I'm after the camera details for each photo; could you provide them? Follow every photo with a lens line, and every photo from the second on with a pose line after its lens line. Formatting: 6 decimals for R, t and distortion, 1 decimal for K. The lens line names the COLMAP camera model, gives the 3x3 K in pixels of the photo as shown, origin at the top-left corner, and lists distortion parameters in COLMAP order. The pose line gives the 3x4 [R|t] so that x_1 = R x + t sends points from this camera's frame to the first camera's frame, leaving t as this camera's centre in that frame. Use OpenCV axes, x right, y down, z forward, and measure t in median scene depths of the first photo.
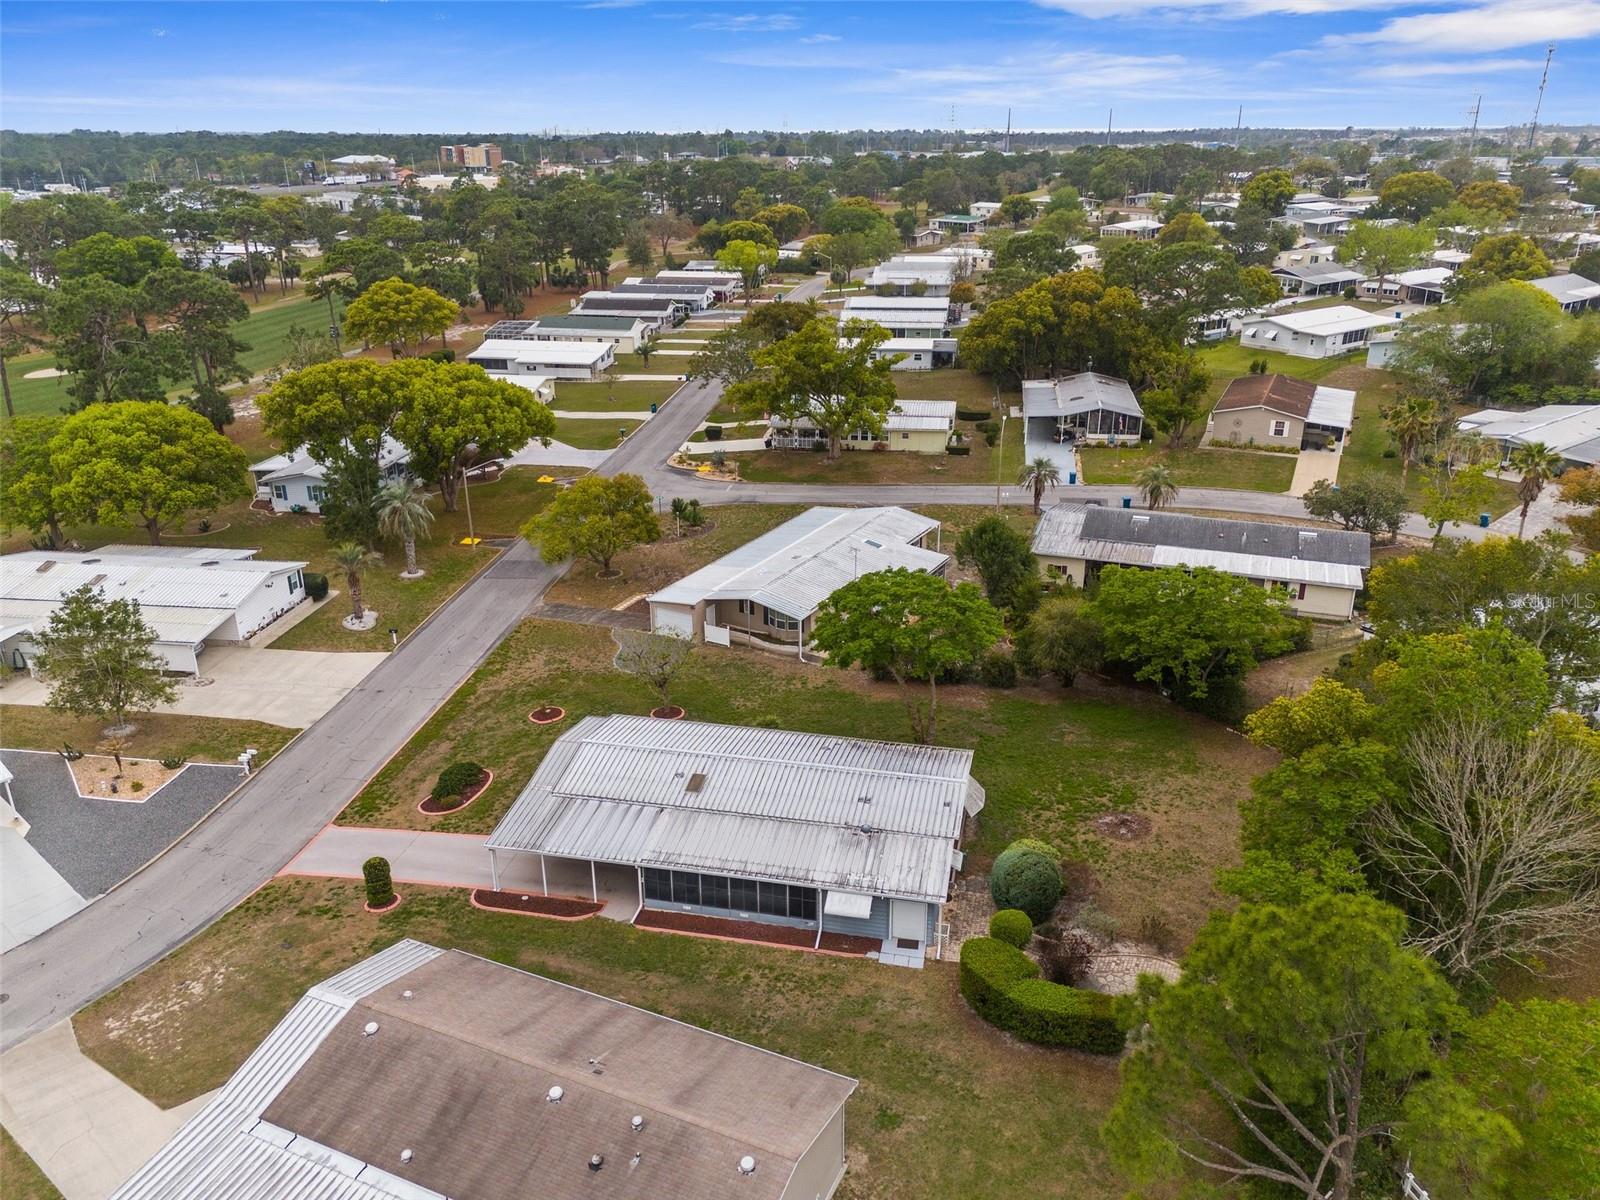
lens RADIAL K [[1174.8, 0, 805.1], [0, 1174.8, 608.9], [0, 0, 1]] dist [0.063933, -0.049673]
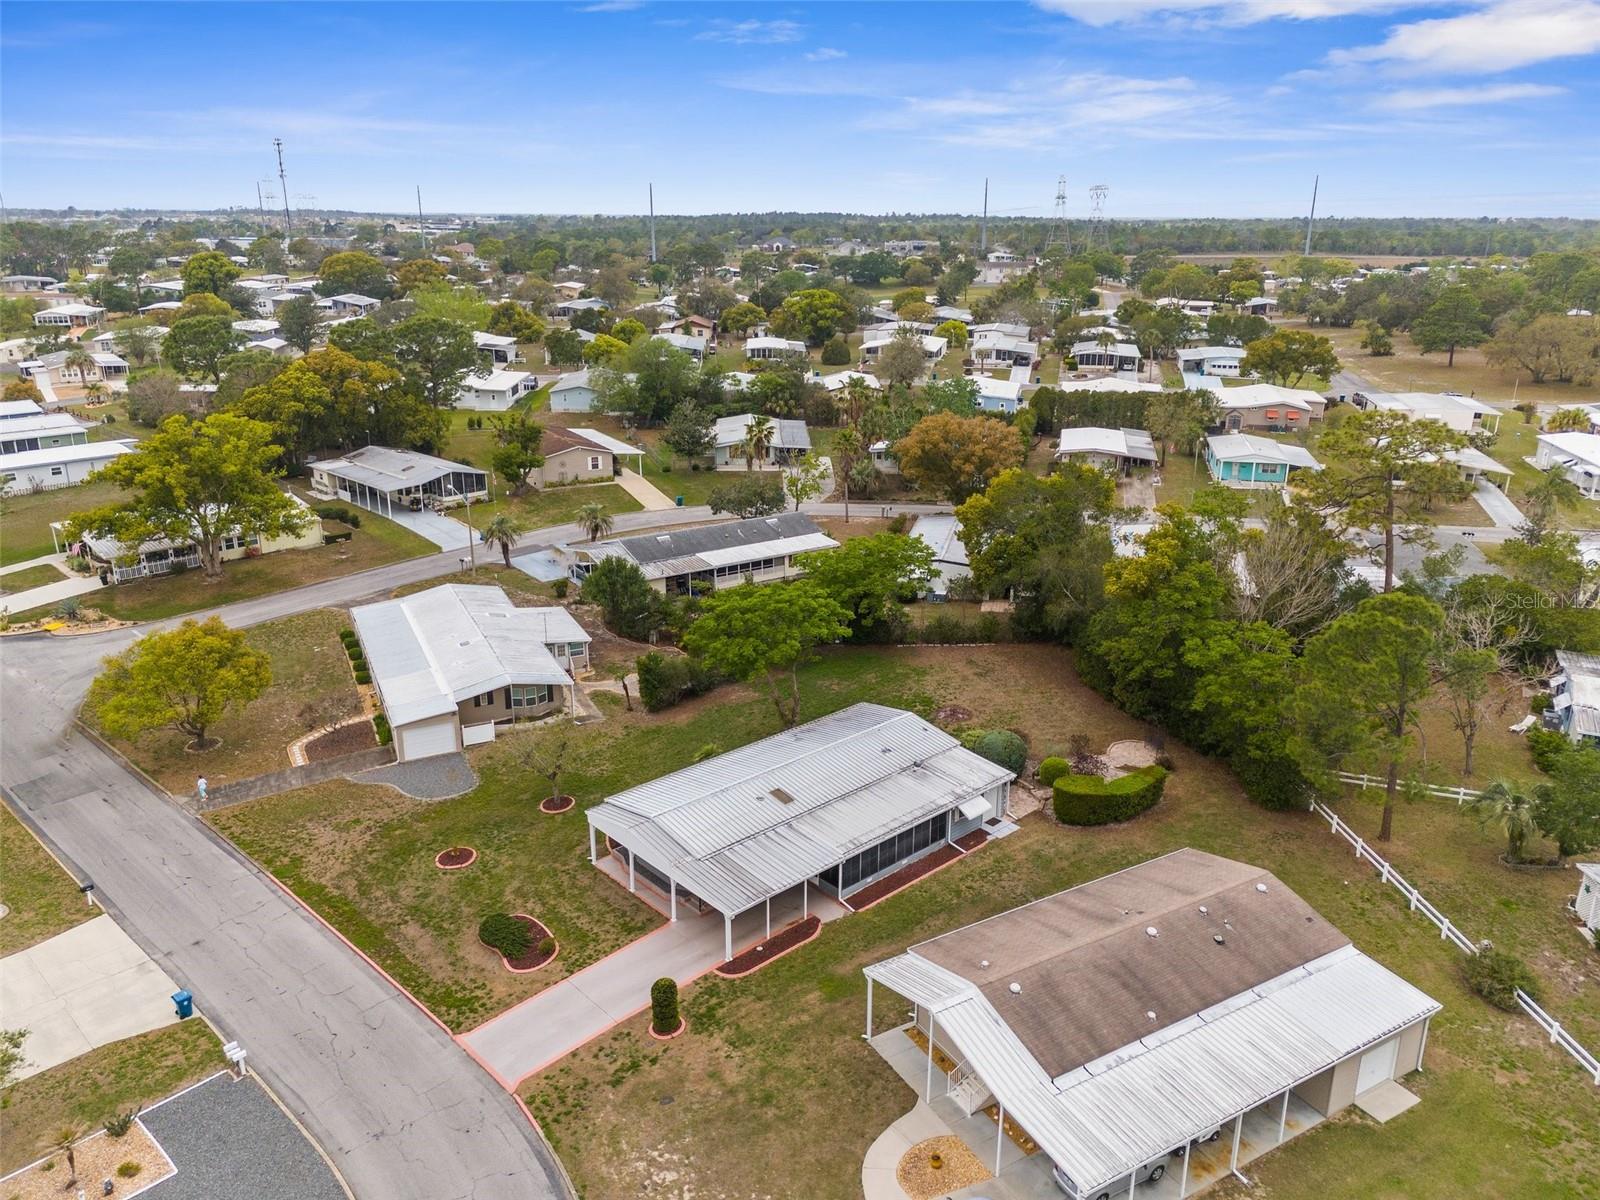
lens RADIAL K [[1174.8, 0, 812.0], [0, 1174.8, 599.4], [0, 0, 1]] dist [0.063933, -0.049673]
pose [[0.571786, -0.247729, 0.782107, -0.622359], [0.298950, 0.950690, 0.082569, -0.076997], [-0.763996, 0.186599, 0.617650, 0.180754]]
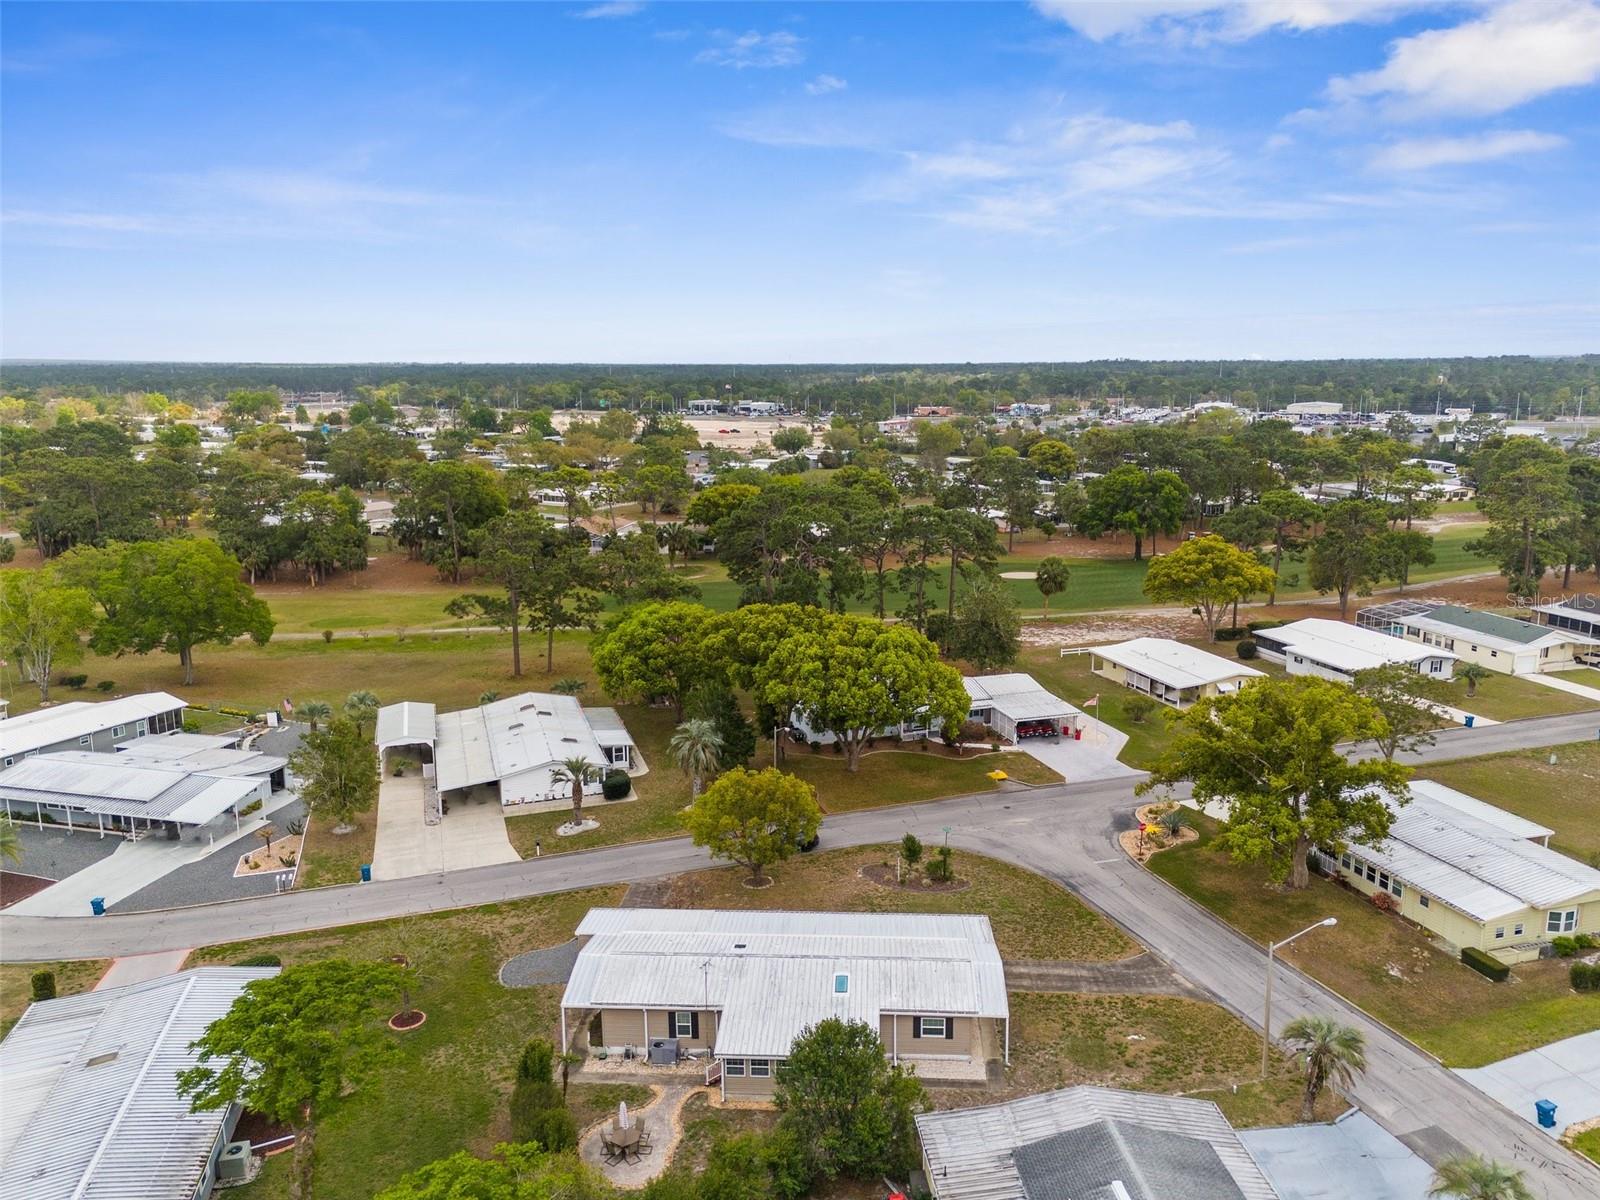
lens RADIAL K [[1174.8, 0, 806.9], [0, 1174.8, 604.6], [0, 0, 1]] dist [0.063933, -0.049673]
pose [[0.430119, 0.185372, -0.883535, 0.681168], [-0.333729, 0.942012, 0.035177, -0.309720], [0.838822, 0.279731, 0.467042, 0.639635]]
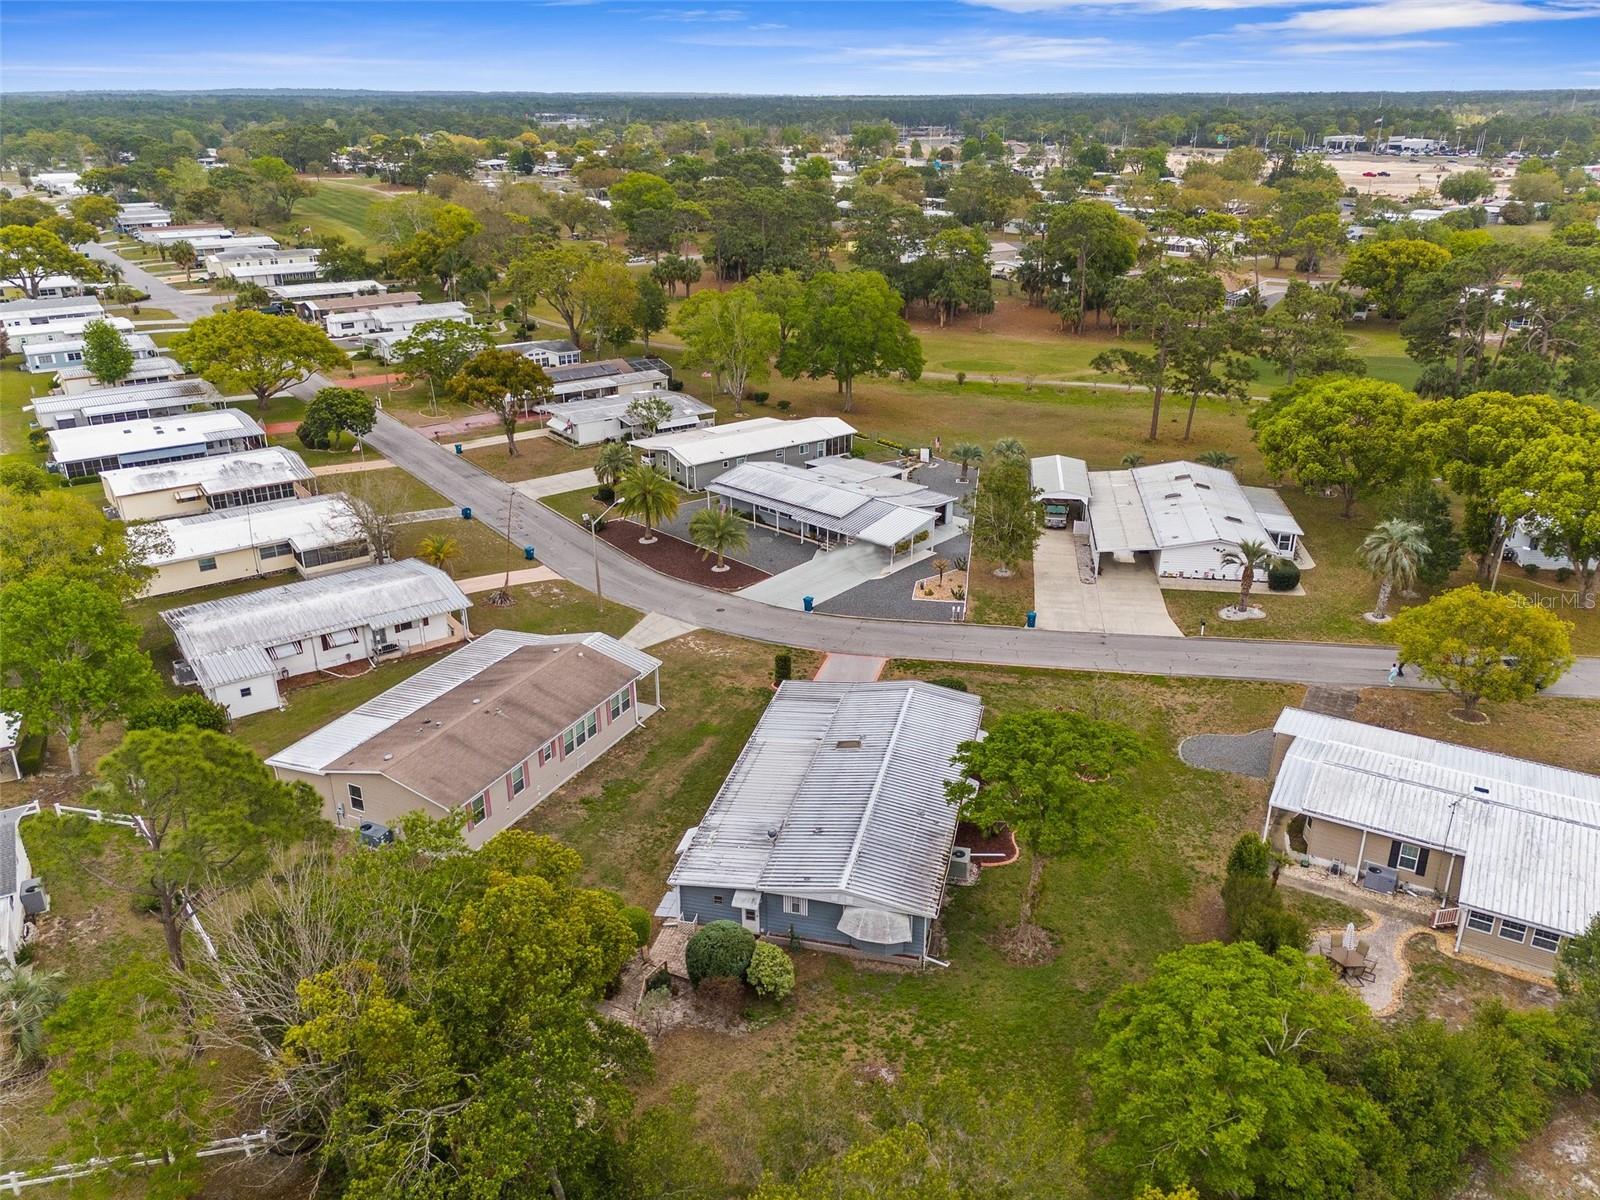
lens RADIAL K [[1174.8, 0, 800.4], [0, 1174.8, 601.4], [0, 0, 1]] dist [0.063933, -0.049673]
pose [[-0.029648, 0.397274, -0.917221, 0.616915], [-0.368661, 0.848585, 0.379463, -0.263772], [0.929091, 0.349394, 0.121301, 0.536463]]
